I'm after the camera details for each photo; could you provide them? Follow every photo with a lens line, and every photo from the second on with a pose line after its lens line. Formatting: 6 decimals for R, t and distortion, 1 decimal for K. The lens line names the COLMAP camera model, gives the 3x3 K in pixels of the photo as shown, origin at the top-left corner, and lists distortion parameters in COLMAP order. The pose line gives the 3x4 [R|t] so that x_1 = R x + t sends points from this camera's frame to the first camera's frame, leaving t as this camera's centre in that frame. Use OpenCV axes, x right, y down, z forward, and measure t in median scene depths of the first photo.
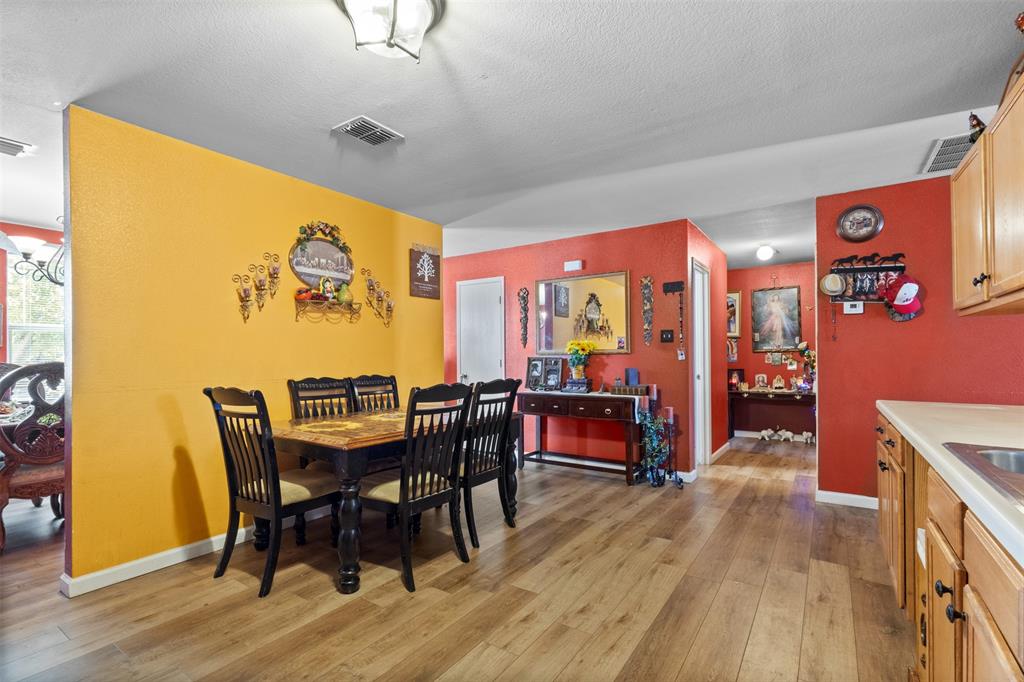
lens RADIAL K [[475.1, 0, 509.4], [0, 475.1, 349.3], [0, 0, 1]] dist [0.000154, 0.000132]
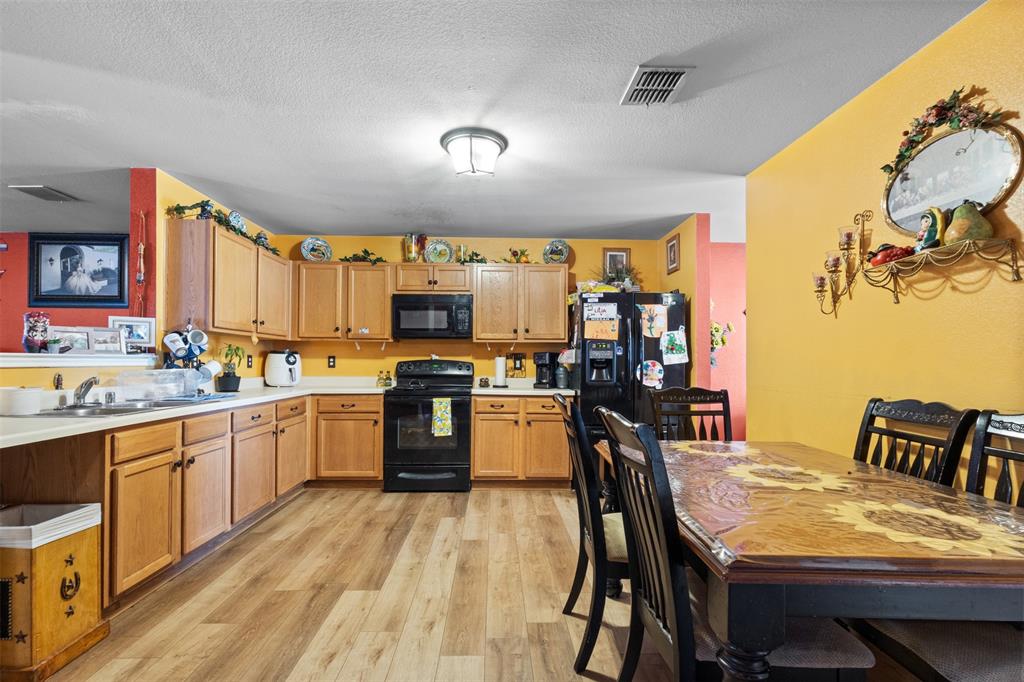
lens RADIAL K [[475.1, 0, 490.6], [0, 475.1, 368.4], [0, 0, 1]] dist [0.000154, 0.000132]
pose [[-0.832316, -0.011424, -0.554183, 0.412608], [-0.004349, 0.999891, -0.014082, 0.044620], [0.554284, -0.009310, -0.832276, 1.617061]]
